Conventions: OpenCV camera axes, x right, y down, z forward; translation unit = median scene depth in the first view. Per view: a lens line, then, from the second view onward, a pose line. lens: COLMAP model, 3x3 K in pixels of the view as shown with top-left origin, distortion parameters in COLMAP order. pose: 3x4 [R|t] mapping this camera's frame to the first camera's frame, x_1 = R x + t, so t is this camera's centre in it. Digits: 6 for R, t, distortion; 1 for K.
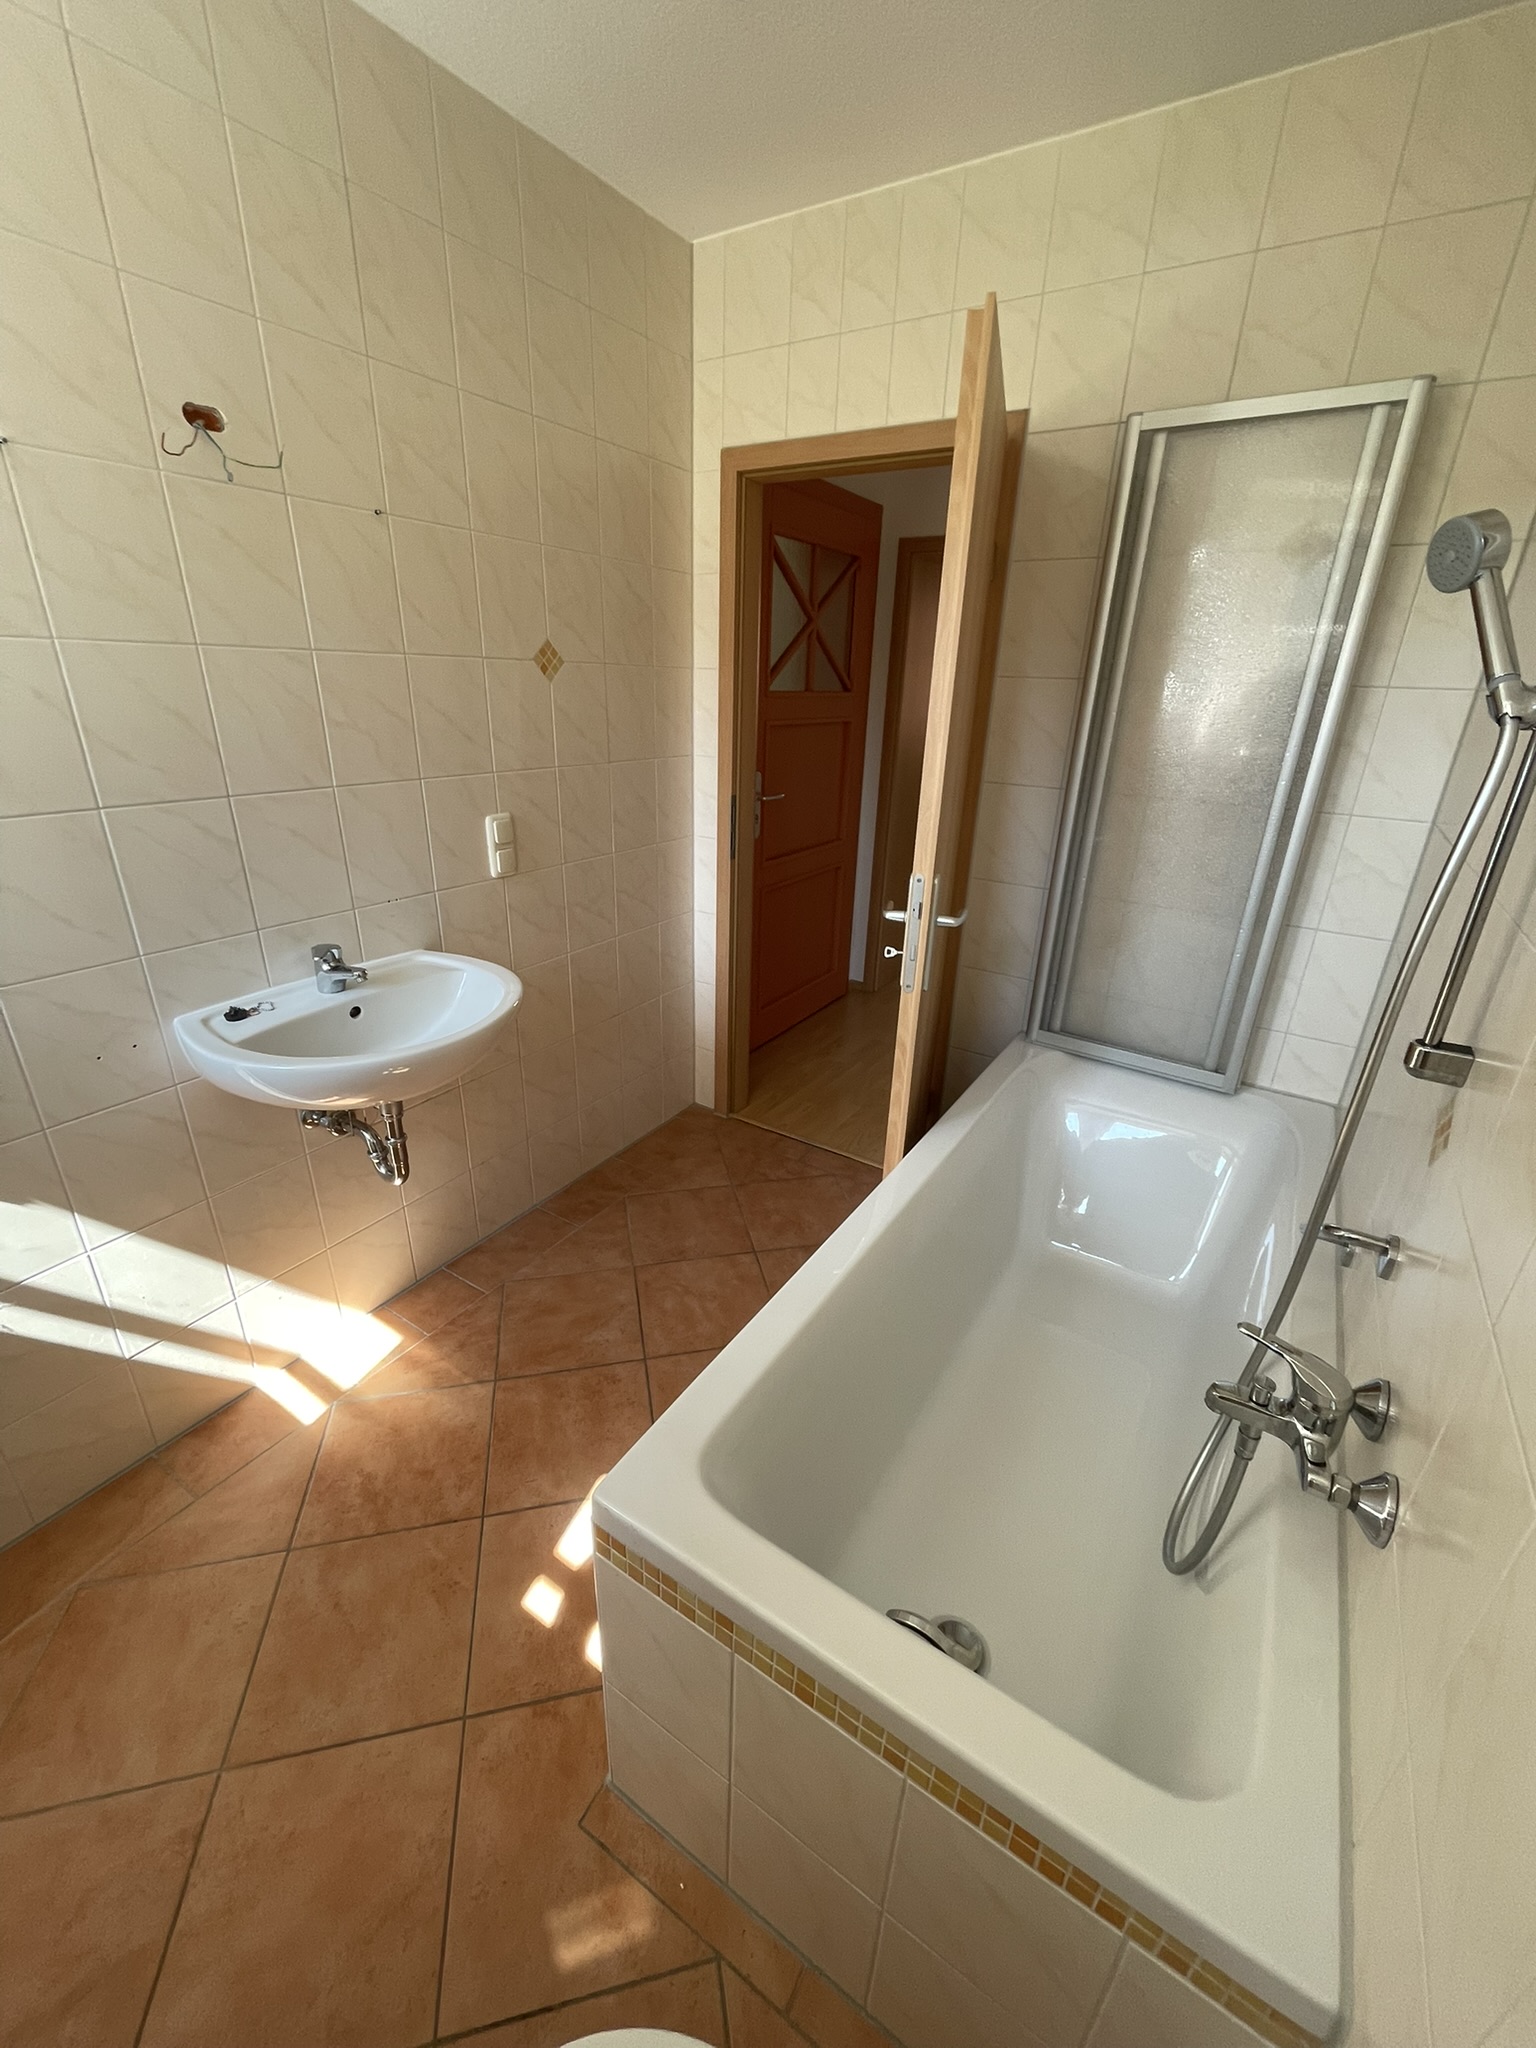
lens RADIAL K [[827.4, 0, 768.0], [0, 827.4, 1024.0], [0, 0, 1]] dist [-0.000312, -0.000091]
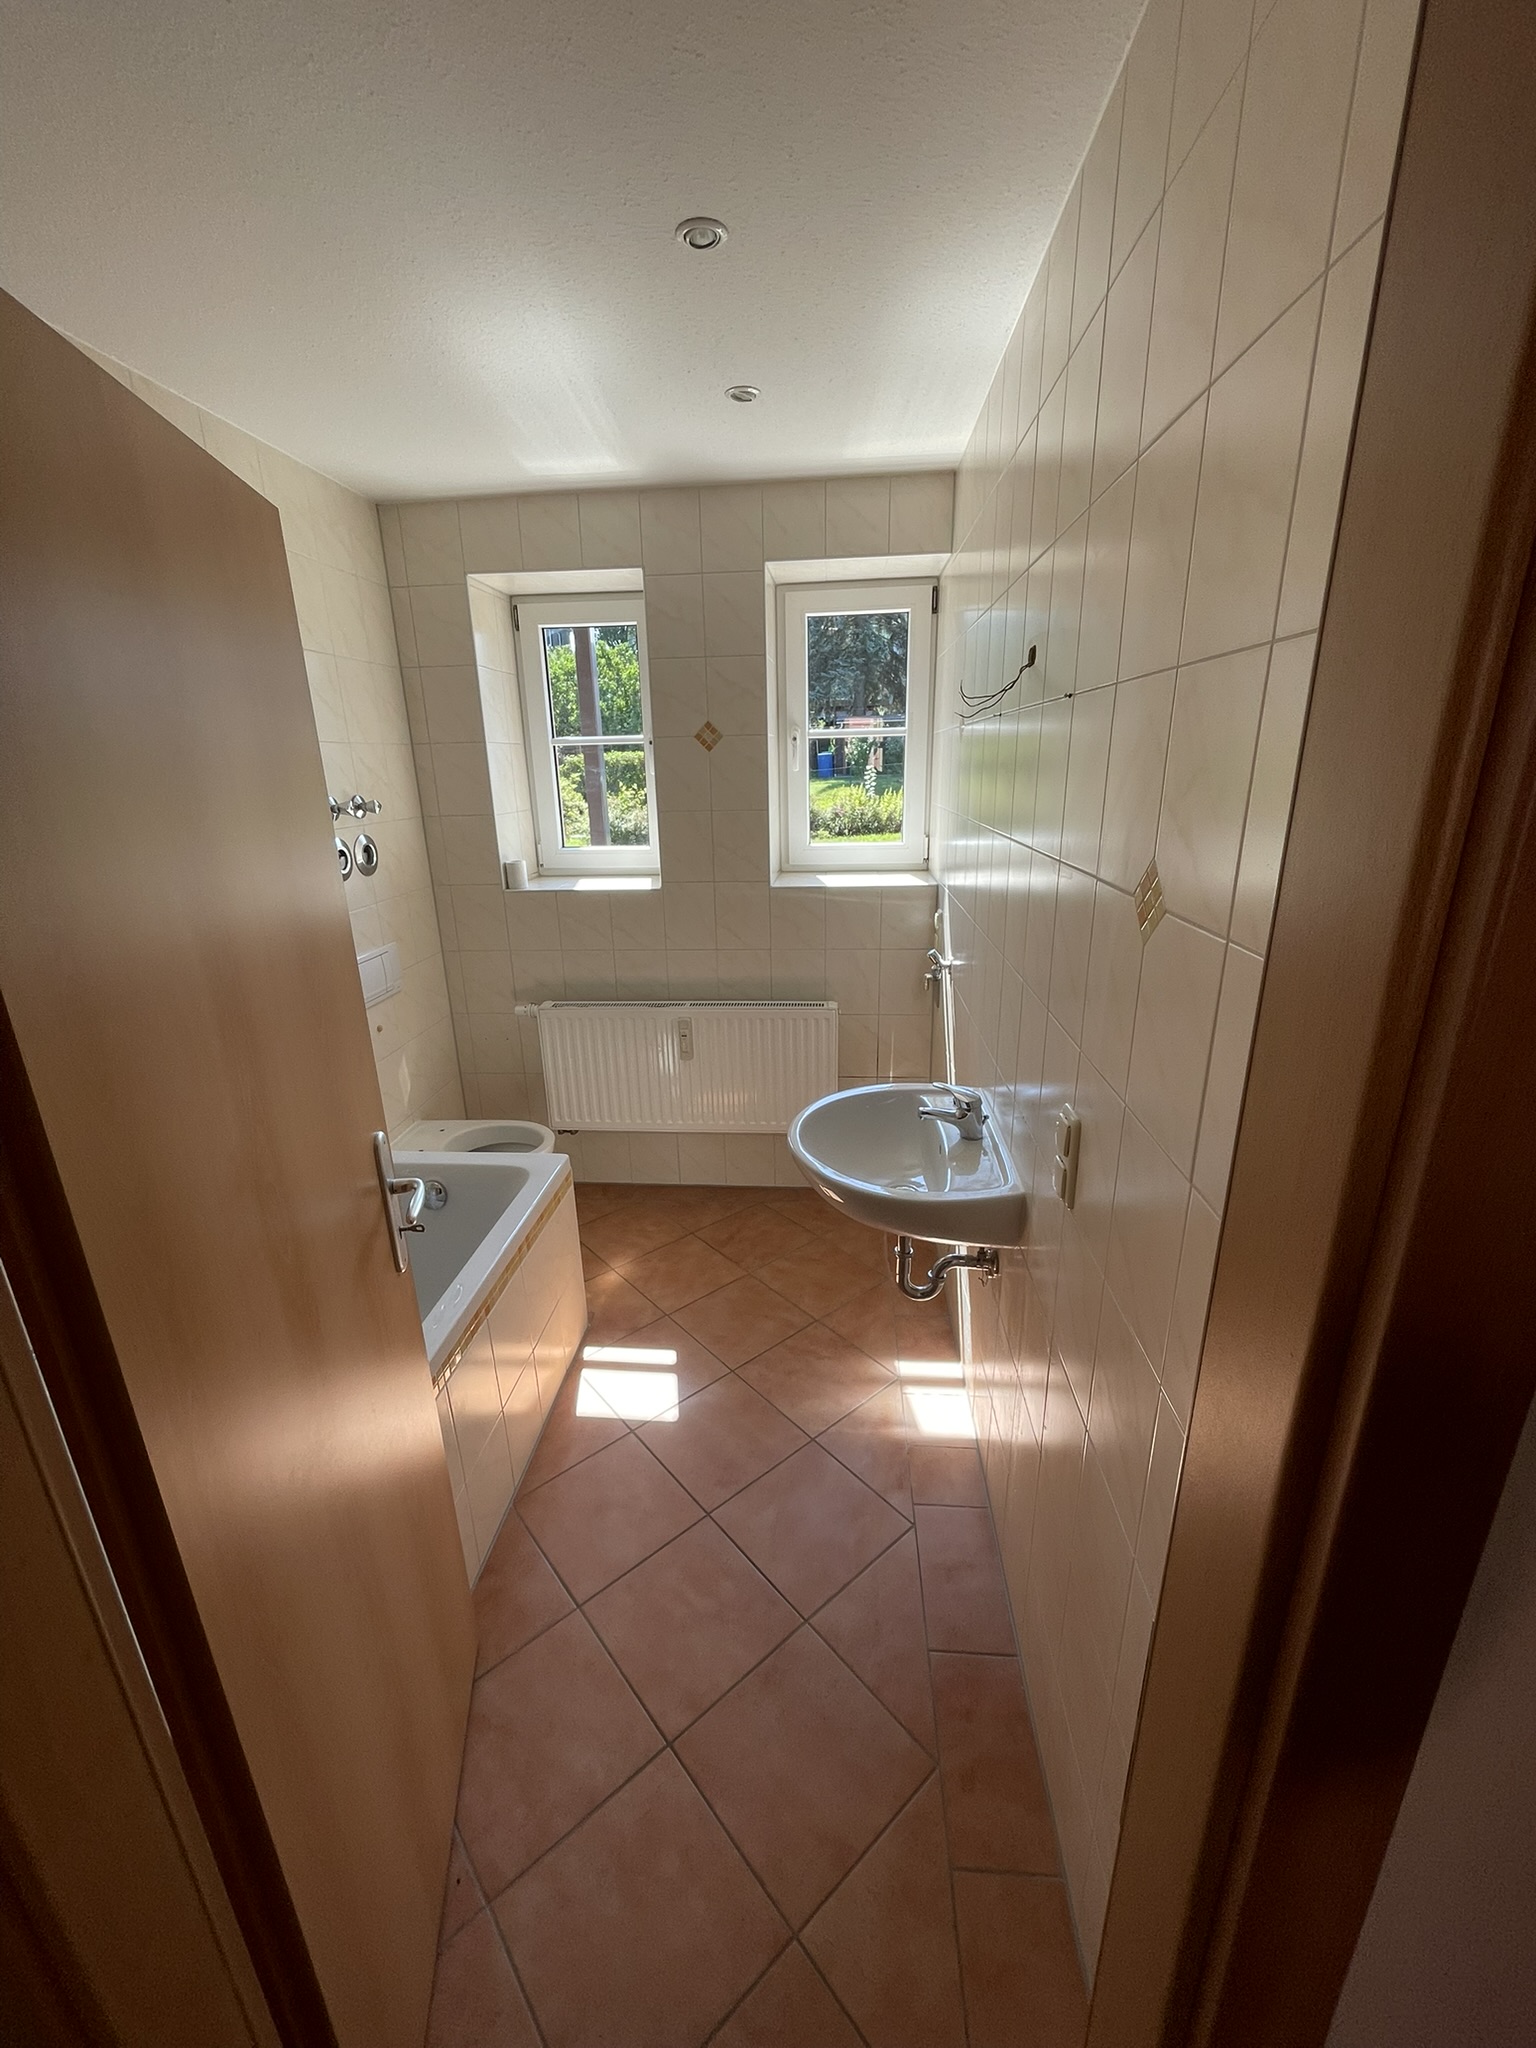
lens RADIAL K [[827.4, 0, 768.0], [0, 827.4, 1024.0], [0, 0, 1]] dist [-0.000312, -0.000091]
pose [[-0.887260, 0.132036, -0.441968, 0.155894], [-0.182407, 0.779624, 0.599095, -0.691343], [0.423670, 0.612171, -0.667645, 1.383347]]
